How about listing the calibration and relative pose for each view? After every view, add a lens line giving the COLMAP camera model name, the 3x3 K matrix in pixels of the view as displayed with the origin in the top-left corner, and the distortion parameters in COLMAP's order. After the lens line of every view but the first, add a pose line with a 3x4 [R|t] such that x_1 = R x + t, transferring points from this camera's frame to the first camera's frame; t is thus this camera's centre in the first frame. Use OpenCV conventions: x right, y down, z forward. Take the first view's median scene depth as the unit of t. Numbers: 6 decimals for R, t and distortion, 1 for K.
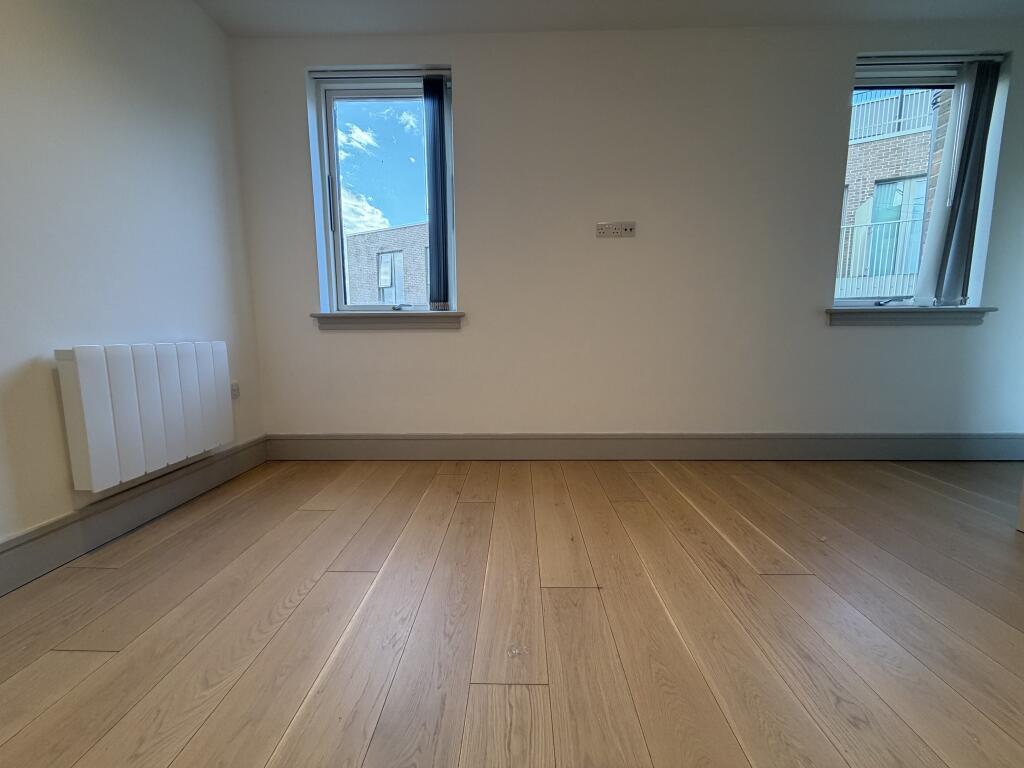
lens RADIAL K [[408.5, 0, 508.2], [0, 408.5, 383.1], [0, 0, 1]] dist [-0.000305, -0.000253]
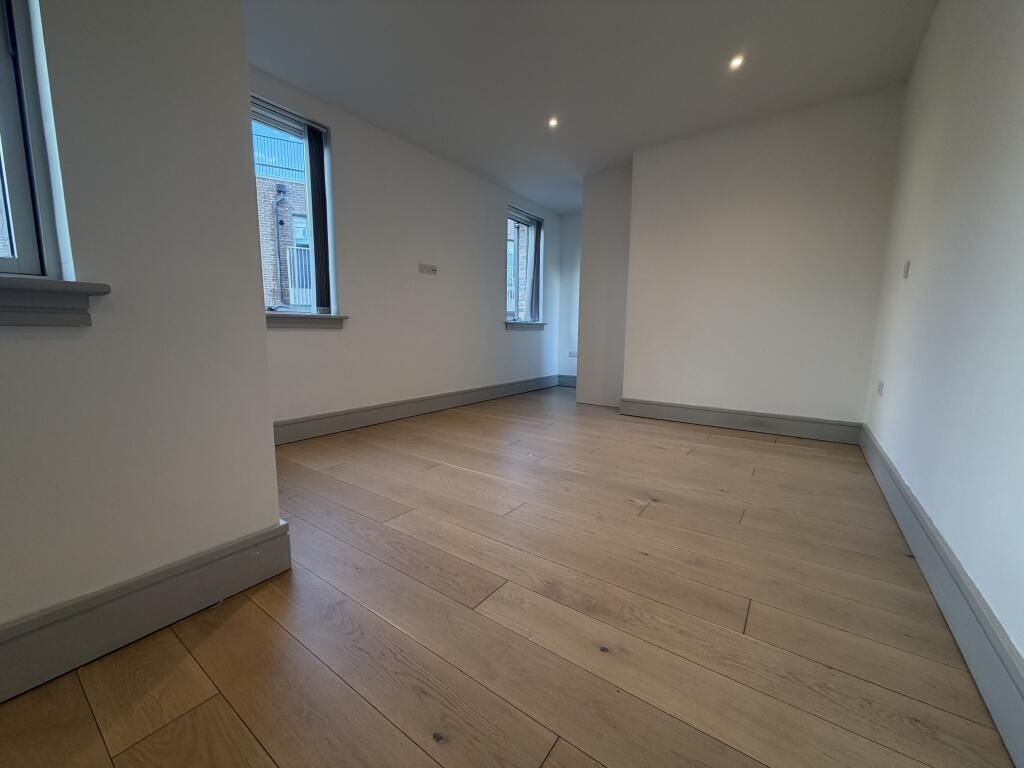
lens RADIAL K [[408.5, 0, 508.2], [0, 408.5, 383.1], [0, 0, 1]] dist [-0.000305, -0.000253]
pose [[0.564713, -0.094416, 0.819869, -0.941686], [0.090479, 0.994529, 0.052210, 0.021130], [-0.820313, 0.044697, 0.570166, -0.175761]]
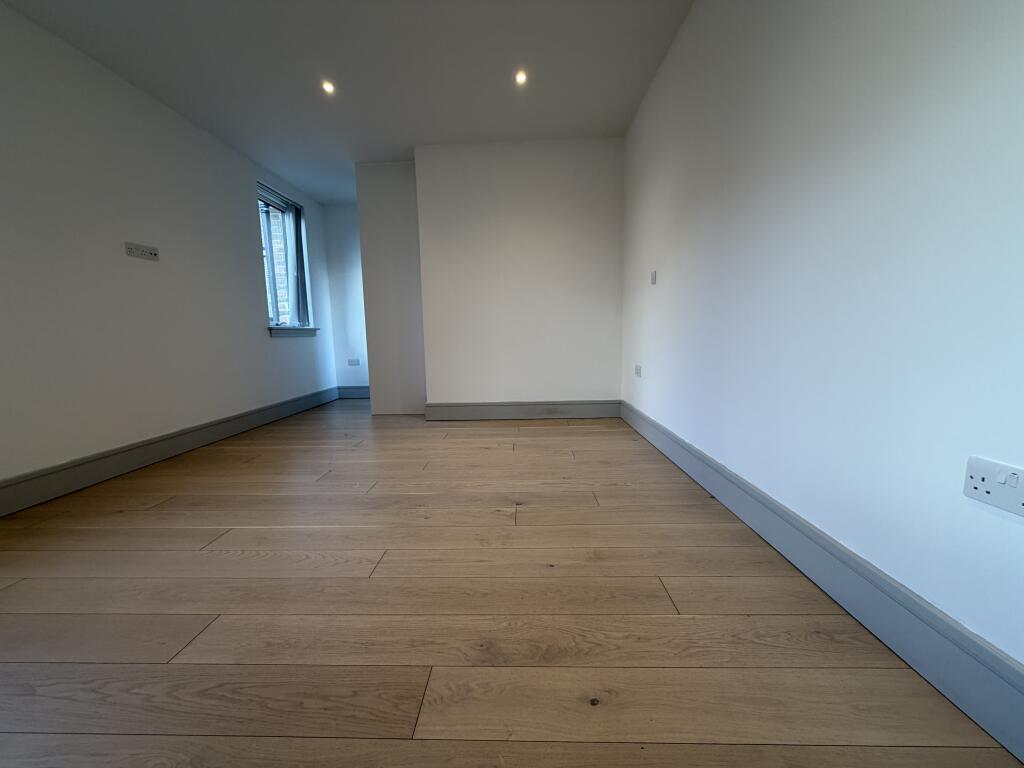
lens RADIAL K [[408.5, 0, 508.2], [0, 408.5, 383.1], [0, 0, 1]] dist [-0.000305, -0.000253]
pose [[0.011745, -0.112467, 0.993586, -0.882808], [0.148513, 0.982830, 0.109494, 0.004798], [-0.988841, 0.146274, 0.028246, 0.029994]]
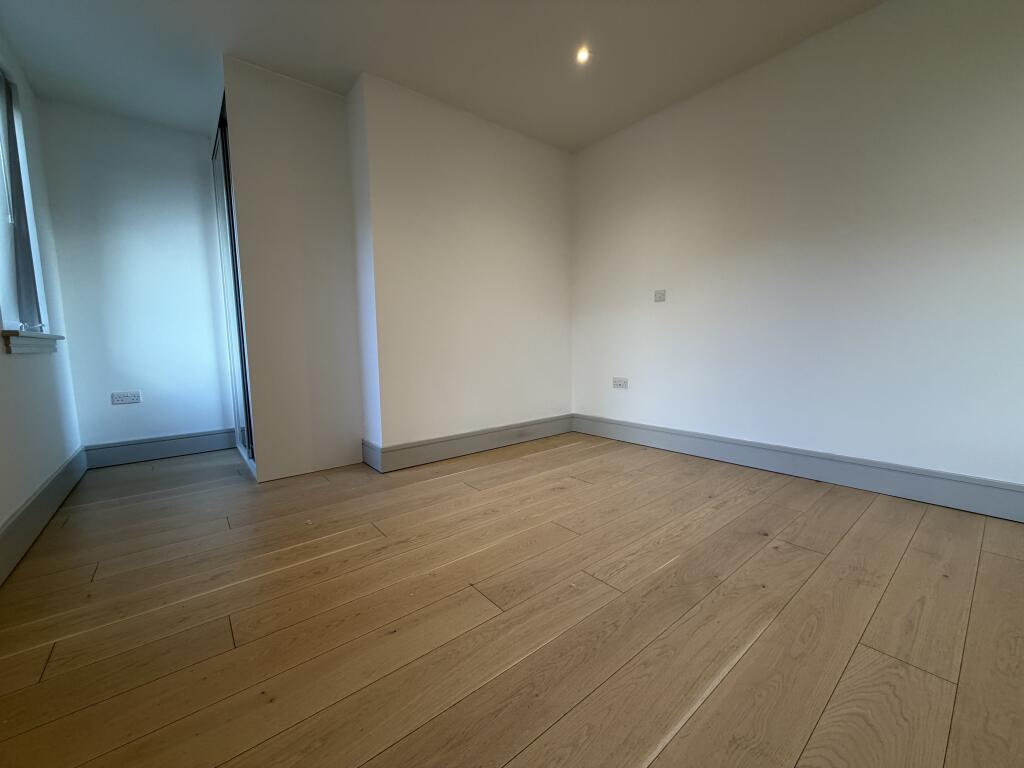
lens RADIAL K [[408.5, 0, 508.2], [0, 408.5, 383.1], [0, 0, 1]] dist [-0.000305, -0.000253]
pose [[-0.648390, -0.054429, 0.759360, -0.347162], [0.118263, 0.978132, 0.171090, -0.109907], [-0.752067, 0.200737, -0.627774, 0.812780]]
